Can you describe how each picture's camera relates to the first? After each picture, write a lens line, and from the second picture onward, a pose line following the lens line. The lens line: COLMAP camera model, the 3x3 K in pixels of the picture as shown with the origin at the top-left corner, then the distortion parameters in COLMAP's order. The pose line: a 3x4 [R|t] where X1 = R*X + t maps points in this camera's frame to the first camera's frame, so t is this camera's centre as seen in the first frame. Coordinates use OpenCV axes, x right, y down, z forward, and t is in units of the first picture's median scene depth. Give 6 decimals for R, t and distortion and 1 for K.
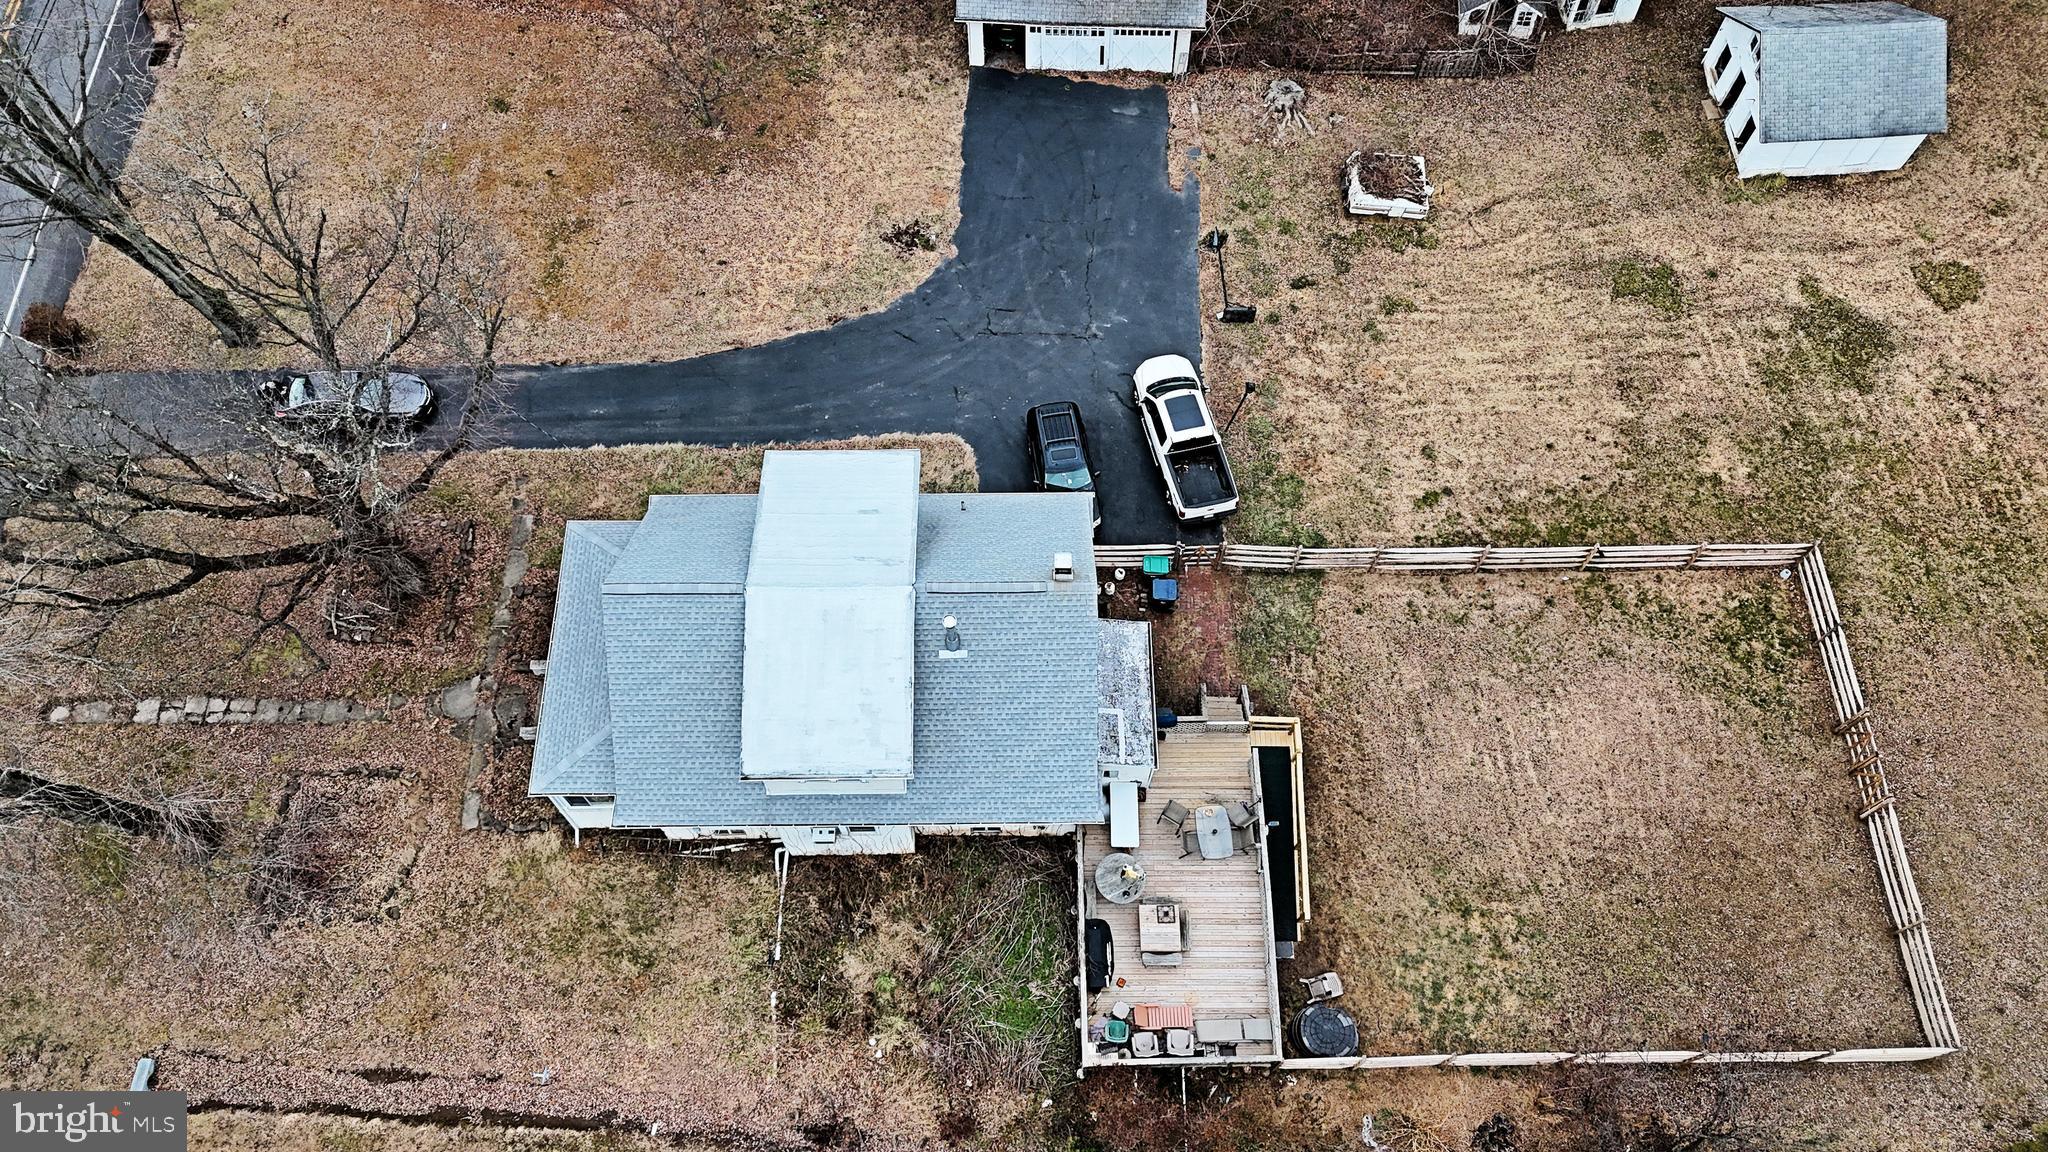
lens RADIAL K [[1484.3, 0, 1010.2], [0, 1484.3, 571.8], [0, 0, 1]] dist [0.060975, -0.048832]
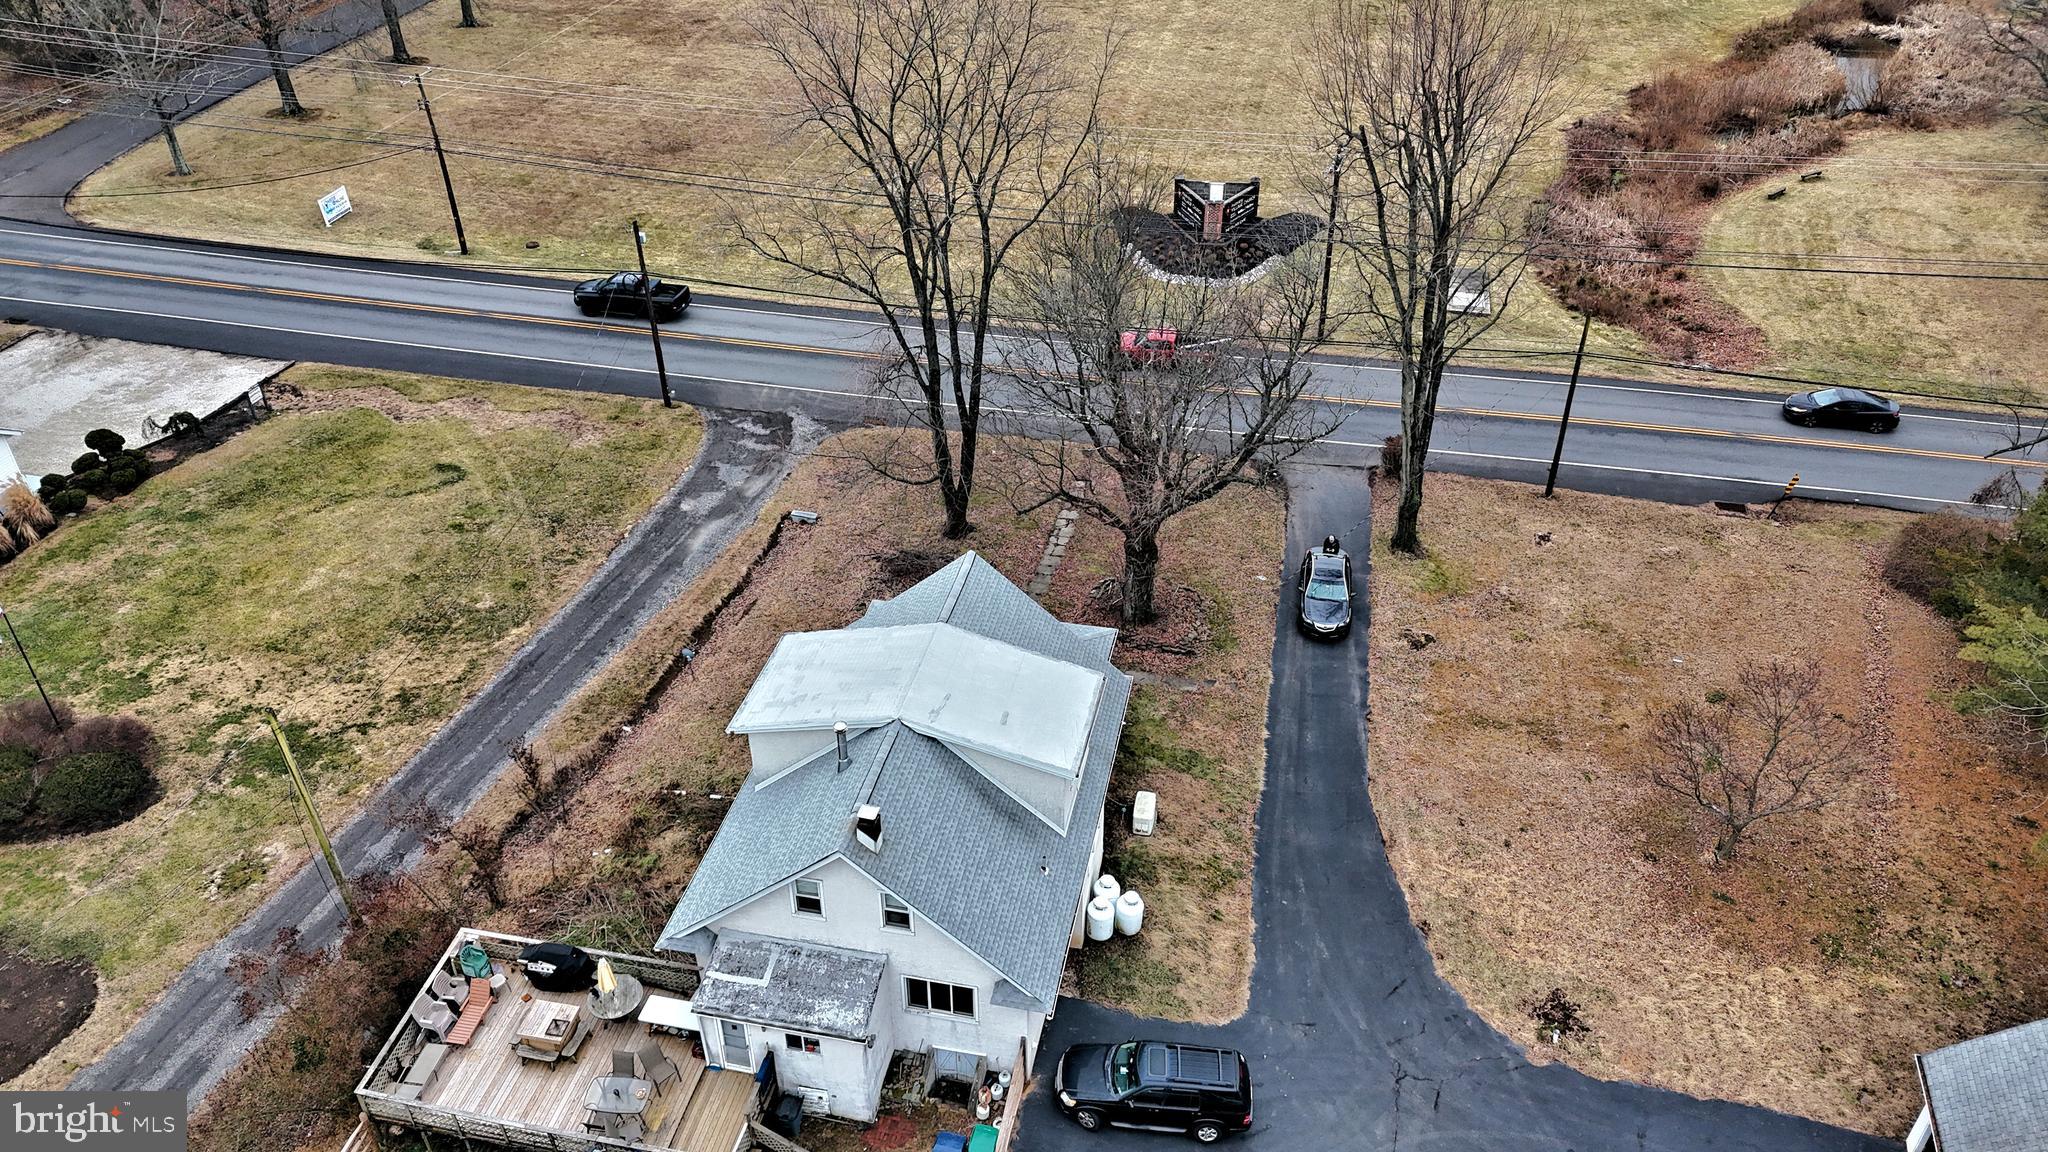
lens RADIAL K [[1484.3, 0, 1034.4], [0, 1484.3, 578.3], [0, 0, 1]] dist [0.060975, -0.048832]
pose [[-0.212176, 0.559804, -0.801000, 0.515789], [-0.876222, 0.253937, 0.409573, -0.392240], [0.432685, 0.788755, 0.436634, 0.412355]]
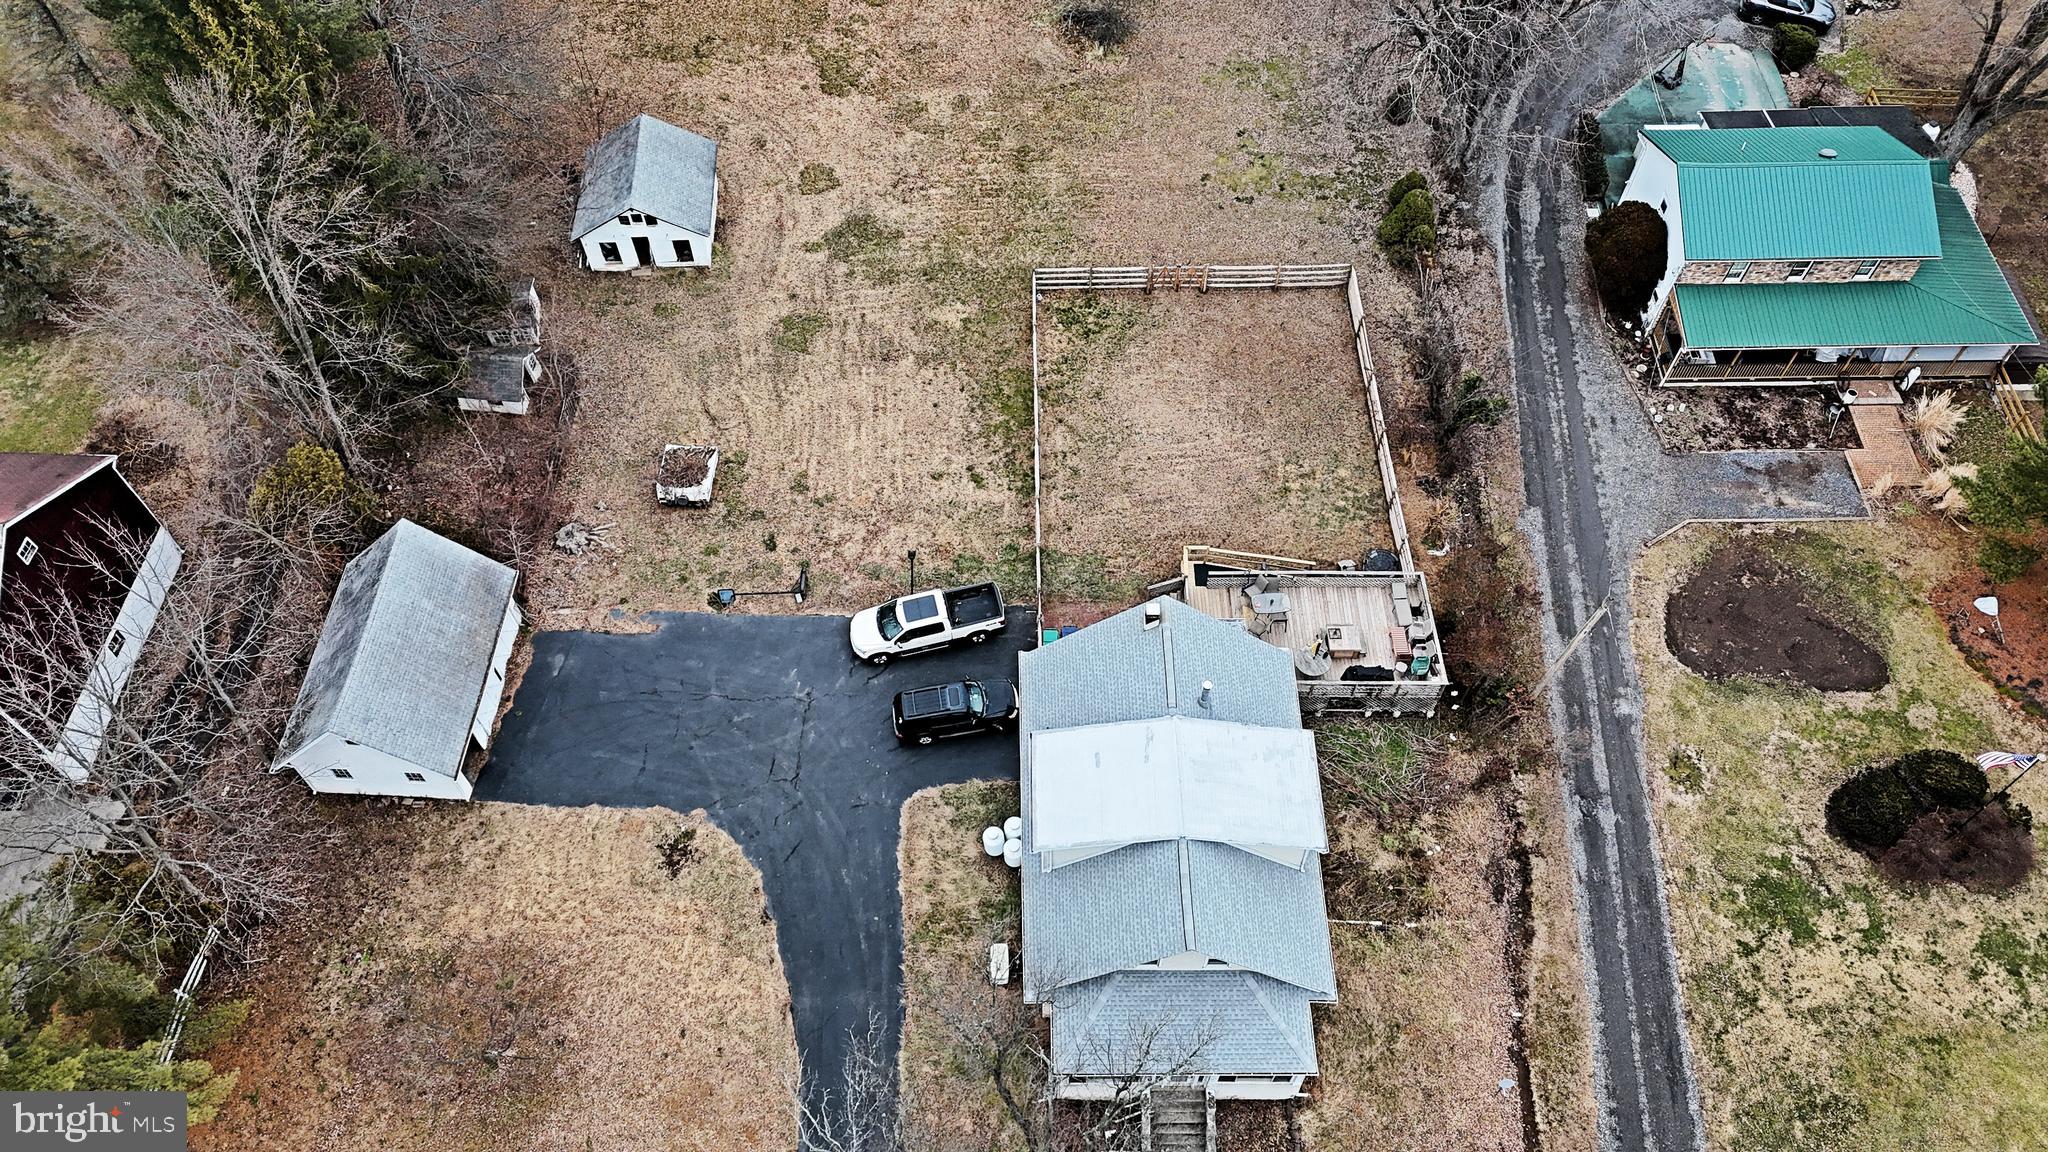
lens RADIAL K [[1484.3, 0, 1025.8], [0, 1484.3, 581.0], [0, 0, 1]] dist [0.060975, -0.048832]
pose [[-0.001668, -0.833261, 0.552877, -0.527458], [0.898965, 0.240921, 0.365813, -0.470079], [-0.438018, 0.497627, 0.748671, 0.027606]]
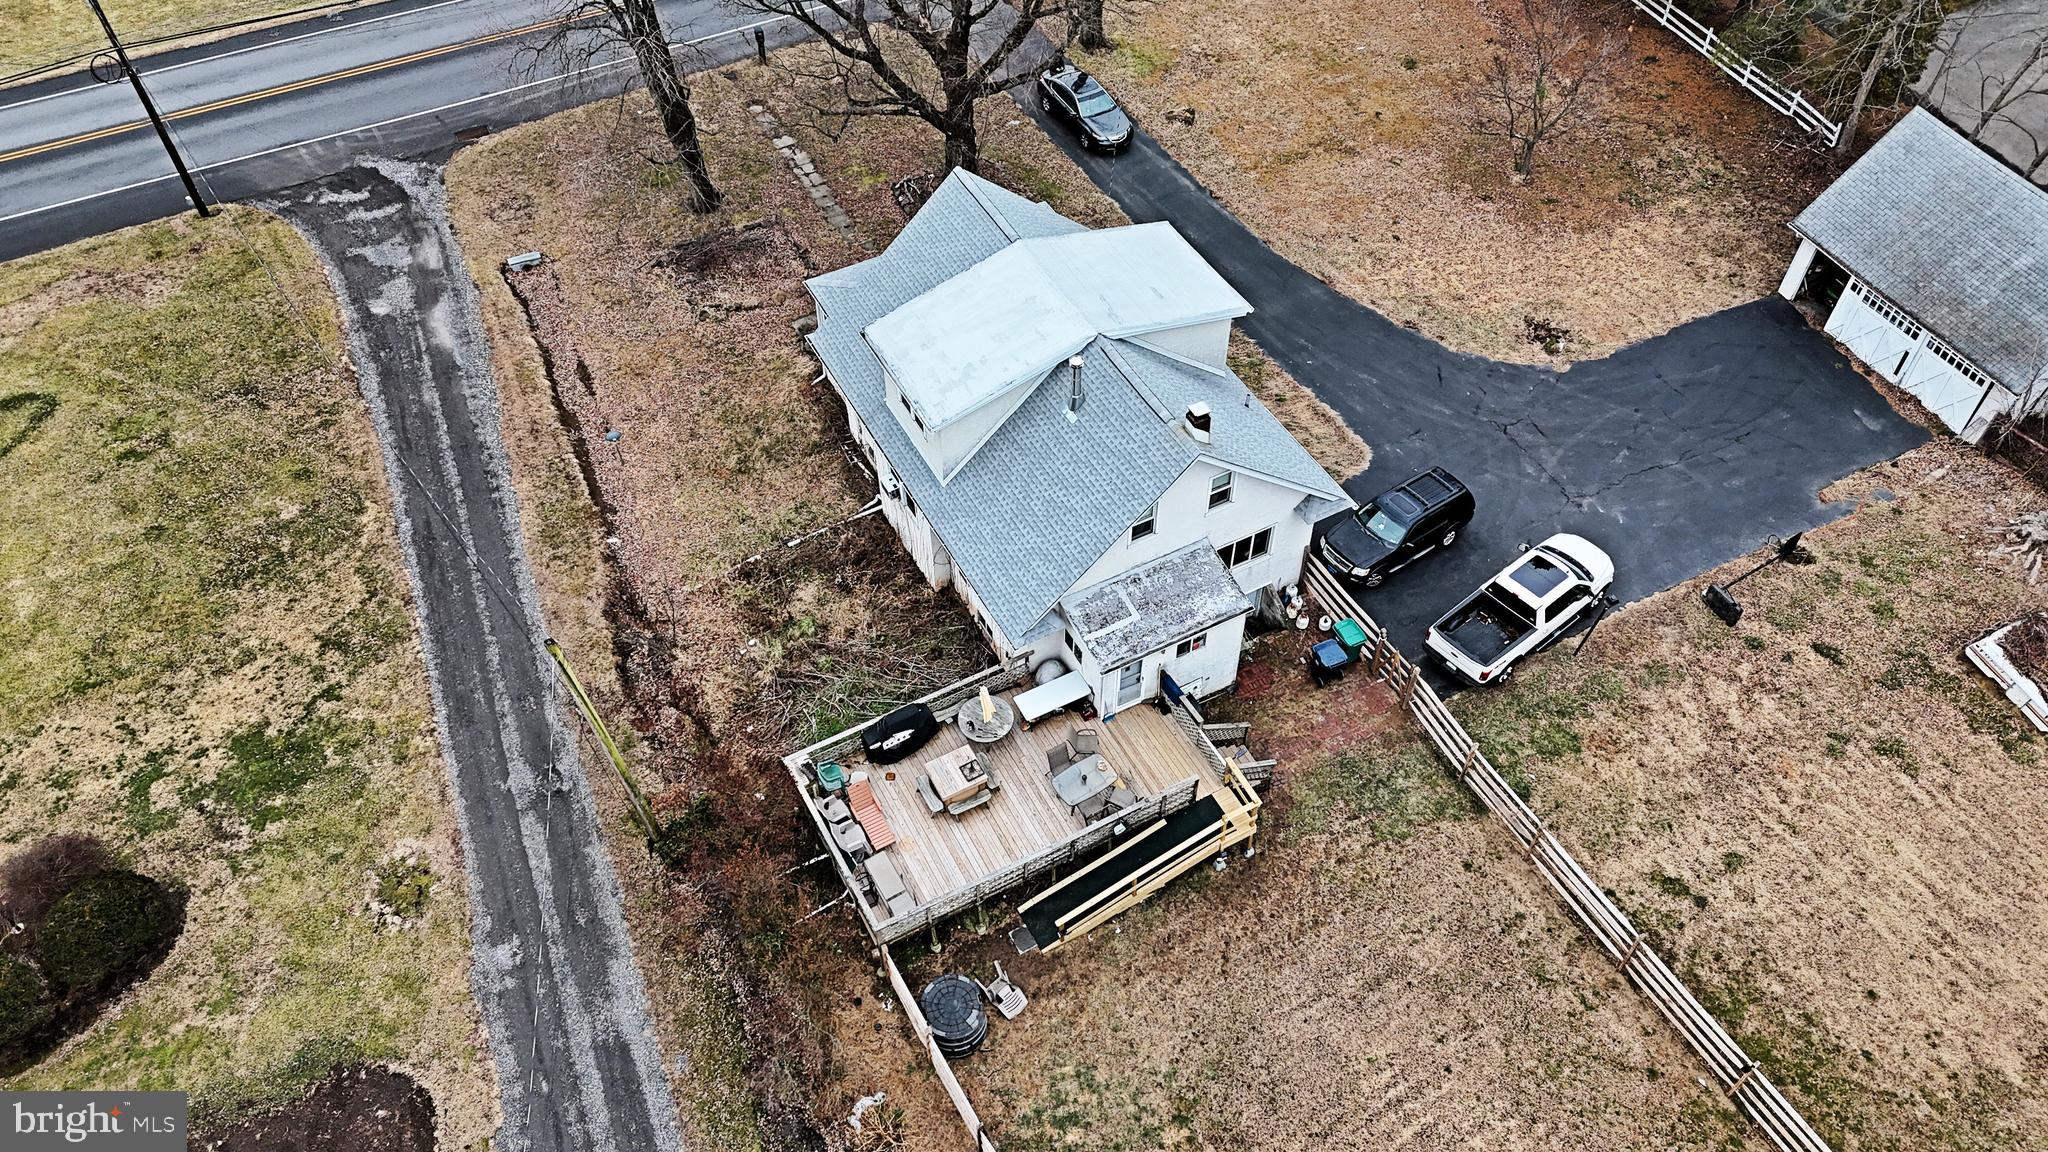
lens RADIAL K [[1484.3, 0, 1028.9], [0, 1484.3, 574.7], [0, 0, 1]] dist [0.060975, -0.048832]
pose [[0.467388, 0.675686, -0.570085, 0.447375], [-0.791557, 0.607016, 0.070494, 0.057534], [0.393683, 0.418306, 0.818556, 0.197445]]
